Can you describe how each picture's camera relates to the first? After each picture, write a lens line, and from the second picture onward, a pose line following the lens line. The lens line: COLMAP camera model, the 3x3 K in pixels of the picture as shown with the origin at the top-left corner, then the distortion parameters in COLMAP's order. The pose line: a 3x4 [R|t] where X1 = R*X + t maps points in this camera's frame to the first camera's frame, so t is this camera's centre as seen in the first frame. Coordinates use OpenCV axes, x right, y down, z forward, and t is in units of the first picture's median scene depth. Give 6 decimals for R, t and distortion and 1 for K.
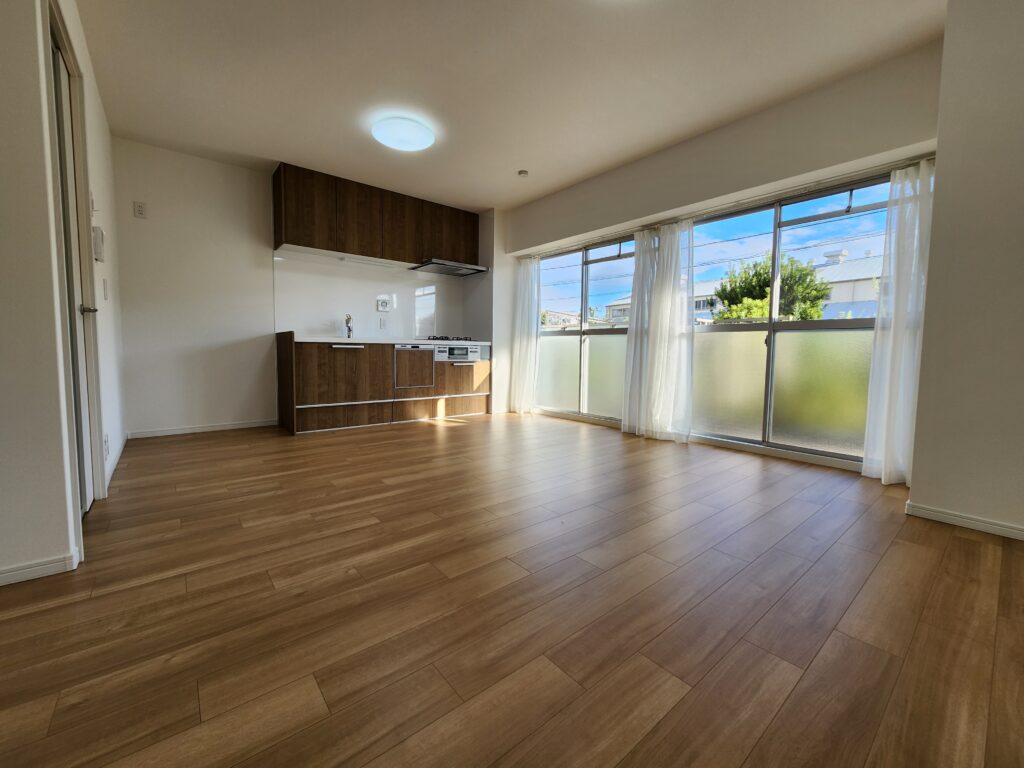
lens RADIAL K [[417.6, 0, 517.5], [0, 417.6, 379.0], [0, 0, 1]] dist [-0.000610, -0.001197]
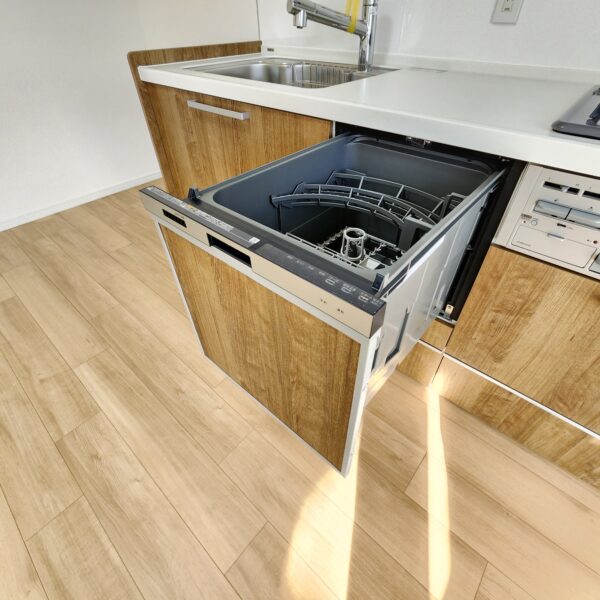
lens RADIAL K [[328.5, 0, 302.0], [0, 328.5, 297.3], [0, 0, 1]] dist [-0.000481, -0.000802]
pose [[0.158766, 0.645248, -0.747294, -0.085540], [-0.065006, 0.762084, 0.644207, -0.135703], [0.985174, -0.053700, 0.162938, 0.991415]]
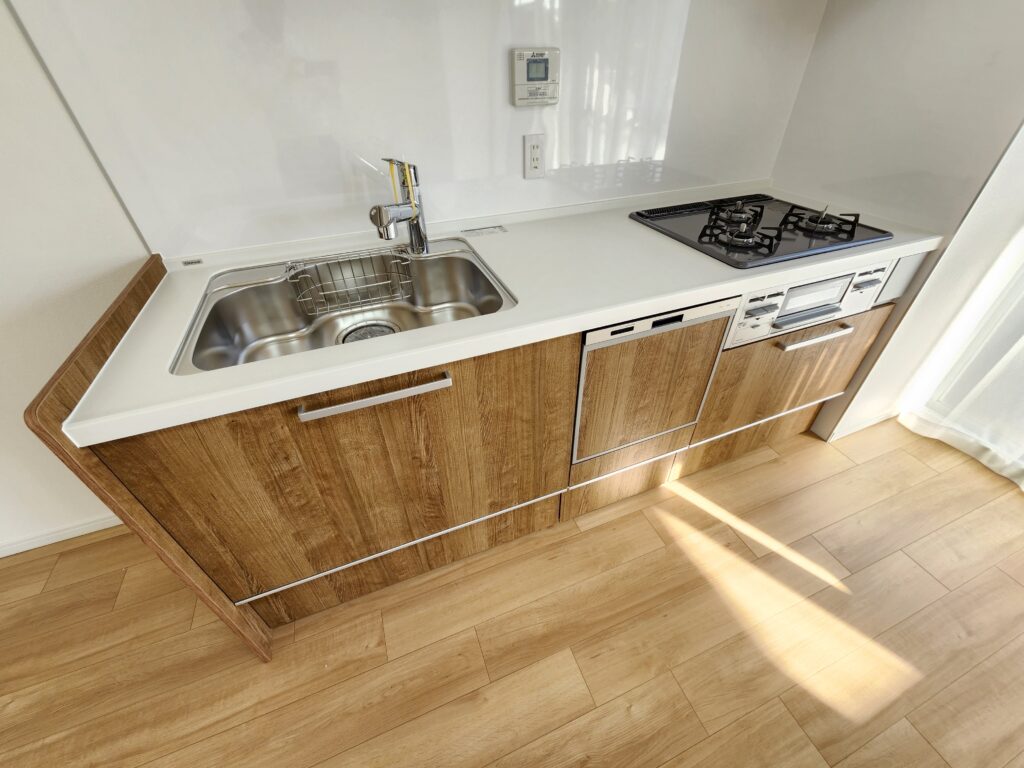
lens RADIAL K [[417.6, 0, 517.1], [0, 417.6, 378.0], [0, 0, 1]] dist [-0.000610, -0.001197]
pose [[0.949425, 0.167000, -0.265902, -0.279307], [0.006344, 0.836459, 0.547992, -0.193513], [0.313931, -0.521964, 0.793096, 0.839455]]
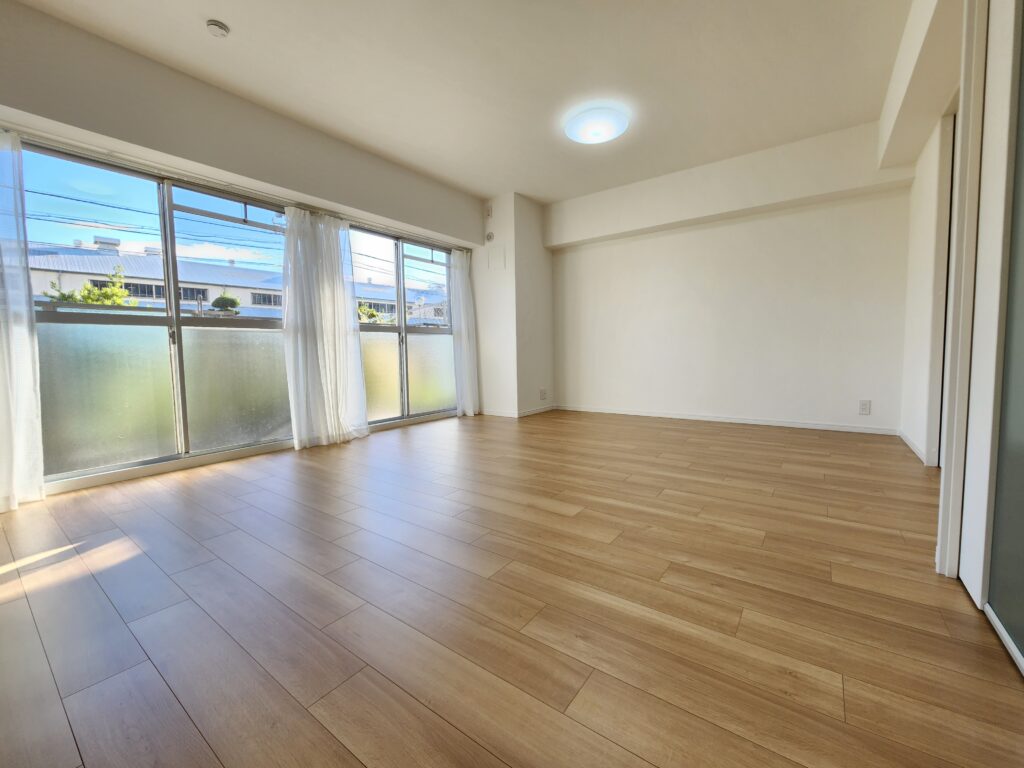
lens RADIAL K [[417.6, 0, 508.7], [0, 417.6, 379.0], [0, 0, 1]] dist [-0.000610, -0.001197]
pose [[-0.234076, -0.071105, 0.969615, -0.626599], [0.076604, 0.992872, 0.091303, -0.051268], [-0.969196, 0.095648, -0.226961, 0.774485]]
